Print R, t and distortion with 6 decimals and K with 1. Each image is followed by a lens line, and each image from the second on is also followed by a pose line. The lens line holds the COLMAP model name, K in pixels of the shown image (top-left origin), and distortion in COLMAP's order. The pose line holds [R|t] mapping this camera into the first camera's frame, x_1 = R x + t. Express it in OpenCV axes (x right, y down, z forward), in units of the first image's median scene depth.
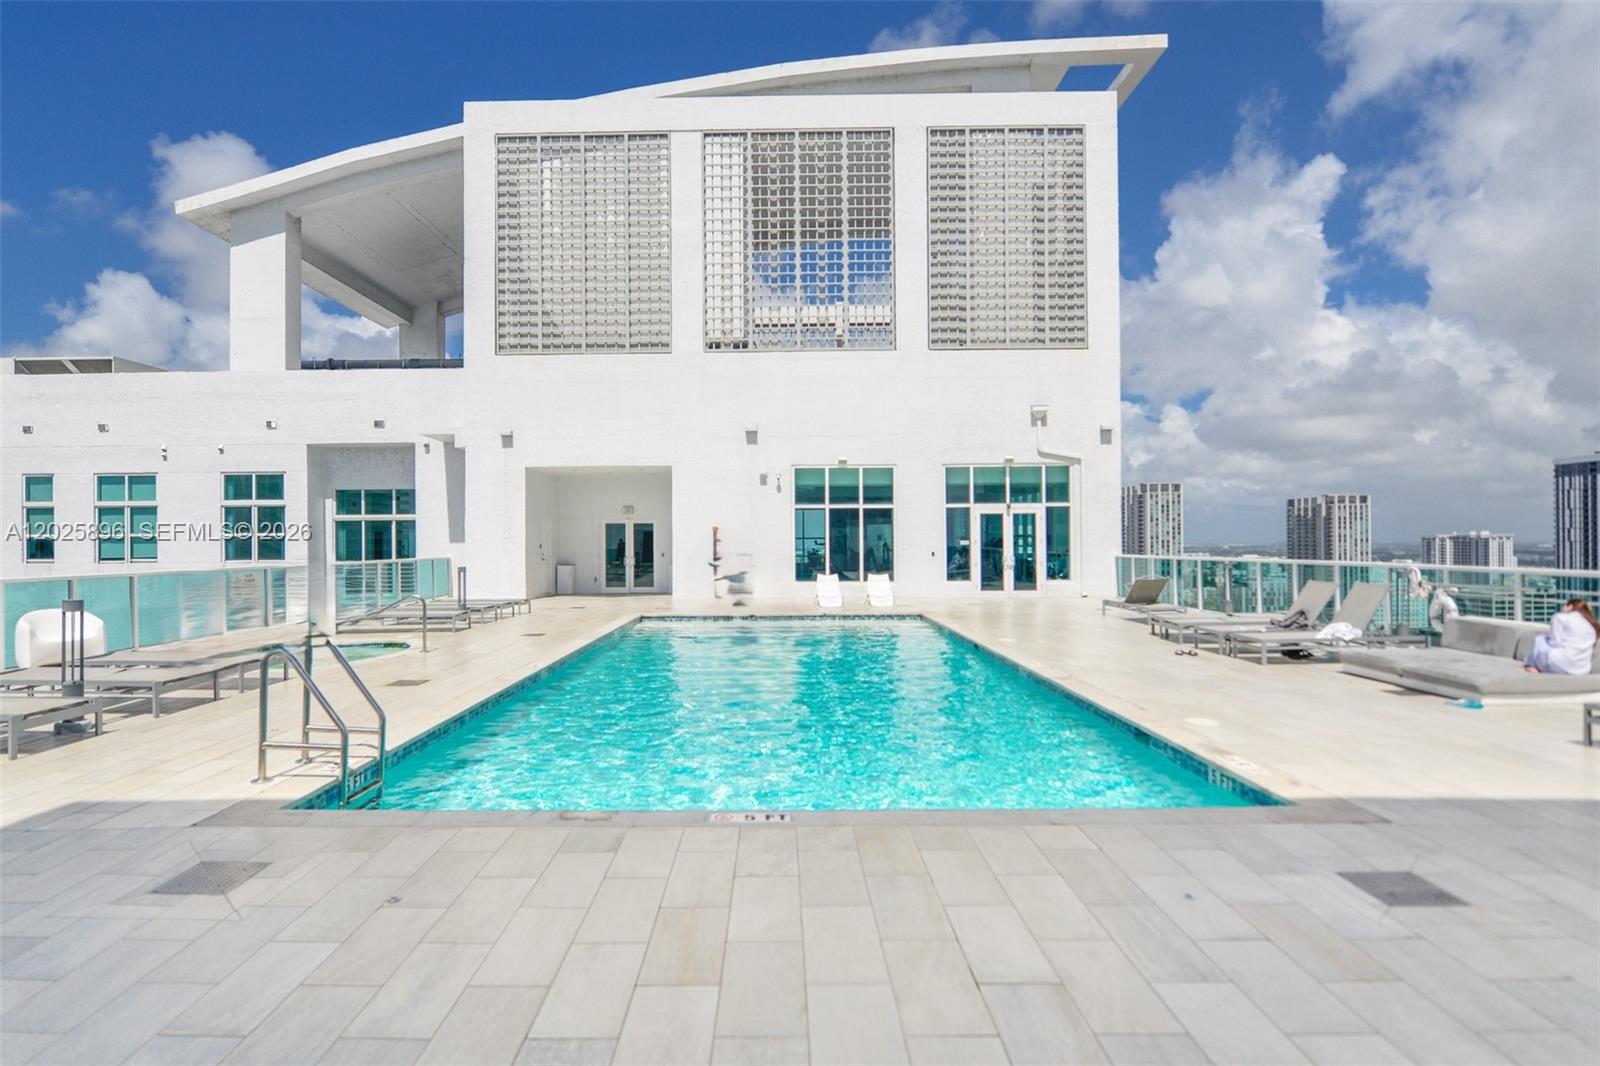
lens RADIAL K [[790.9, 0, 785.4], [0, 790.9, 539.1], [0, 0, 1]] dist [-0.006296, -0.001233]
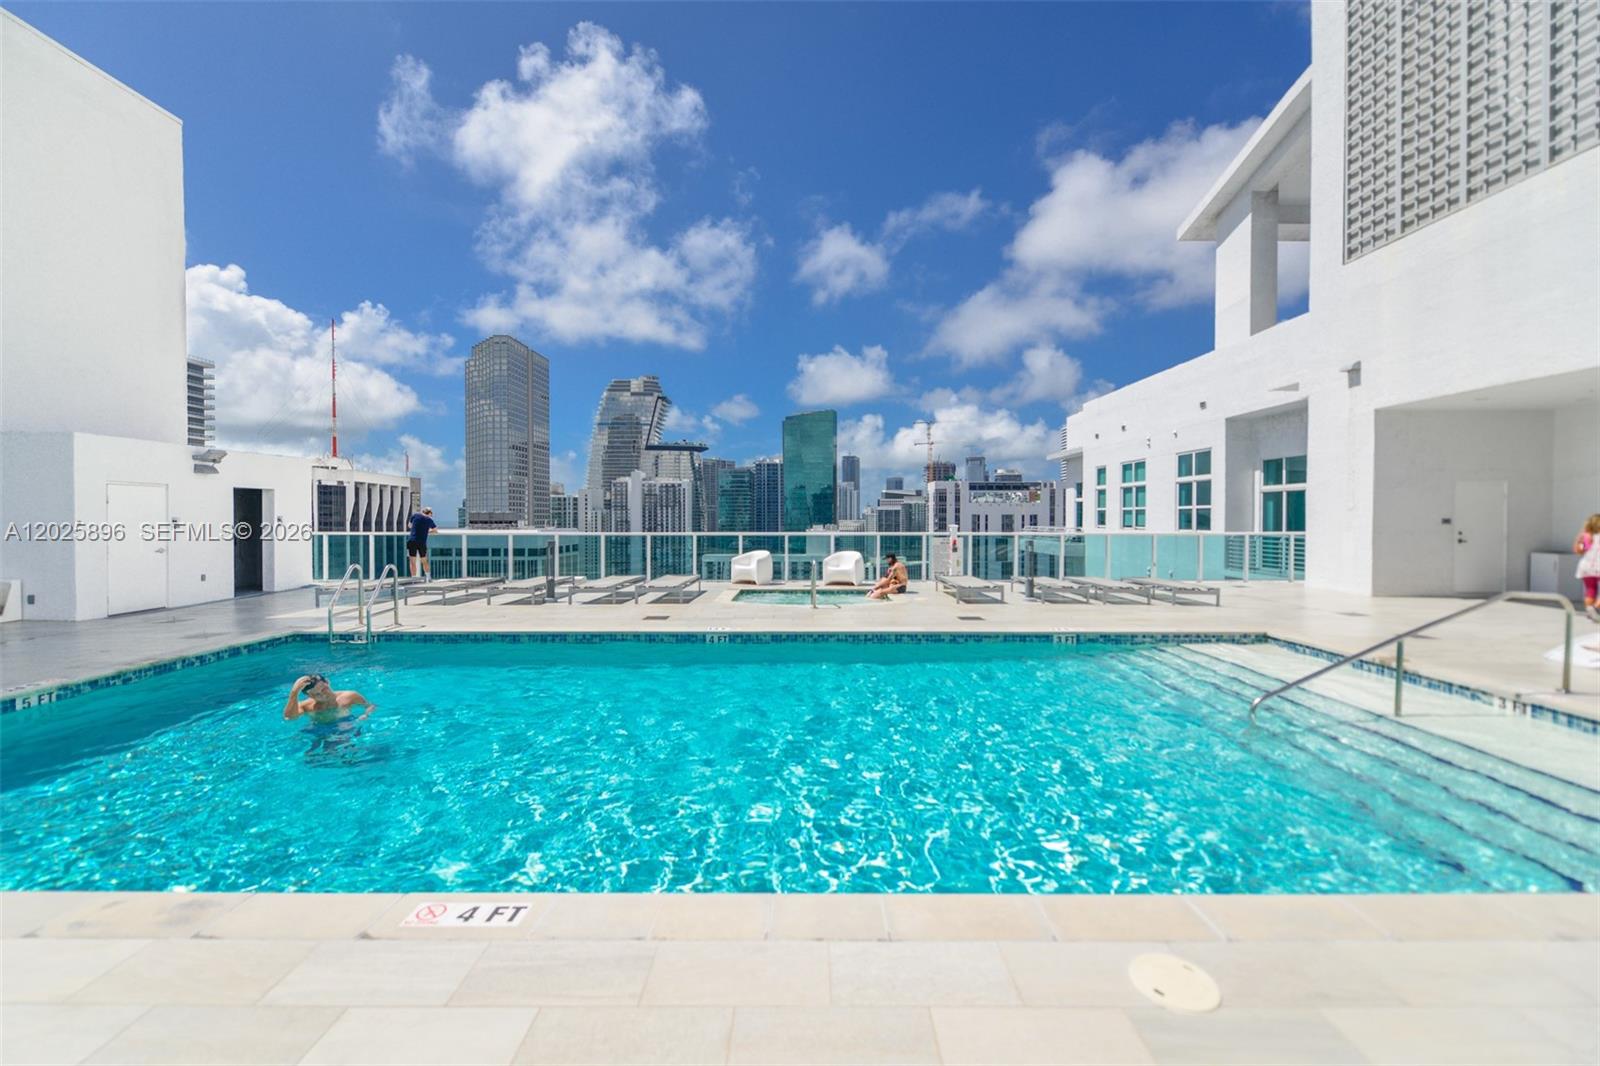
lens RADIAL K [[647.4, 0, 810.6], [0, 647.4, 526.1], [0, 0, 1]] dist [-0.002346, -0.000269]
pose [[-0.016552, 0.021353, -0.999635, 0.252413], [0.004805, 0.999762, 0.021276, -0.001199], [0.999851, -0.004451, -0.016650, 0.490554]]
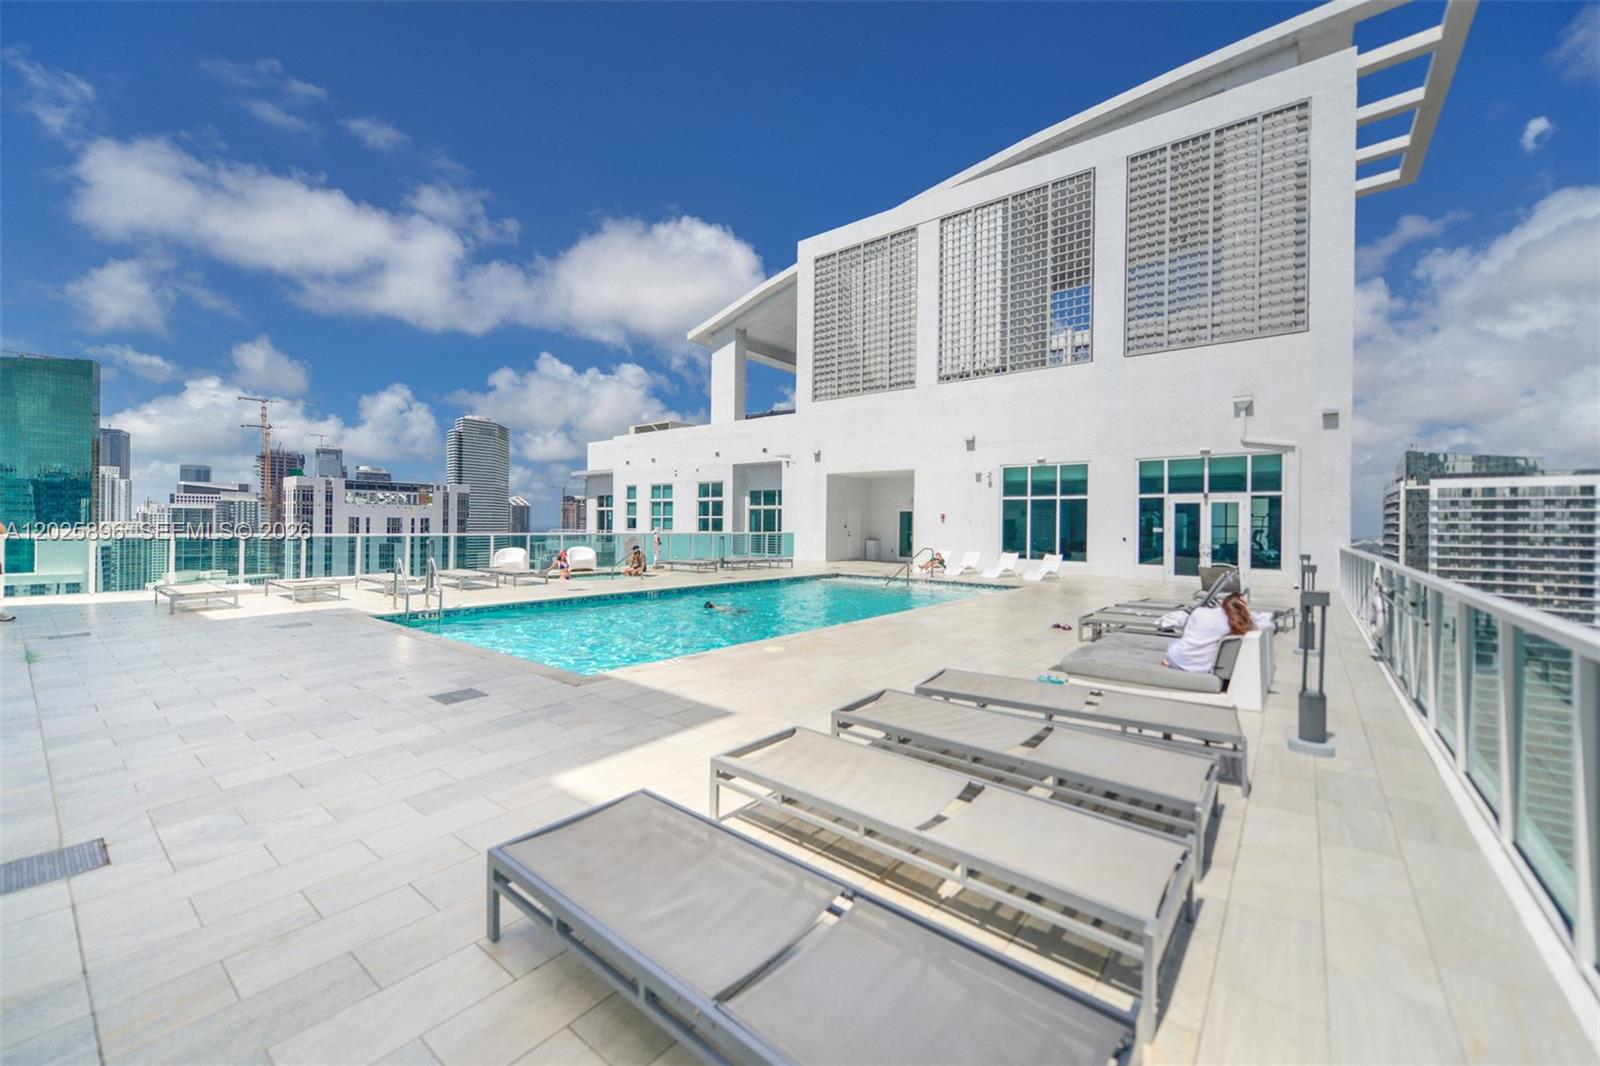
lens RADIAL K [[647.4, 0, 796.4], [0, 647.4, 523.9], [0, 0, 1]] dist [-0.002346, -0.000269]
pose [[0.776002, 0.015170, -0.630548, 0.399578], [-0.014044, 0.999878, 0.006773, -0.003074], [0.630574, 0.003600, 0.776120, -0.001241]]
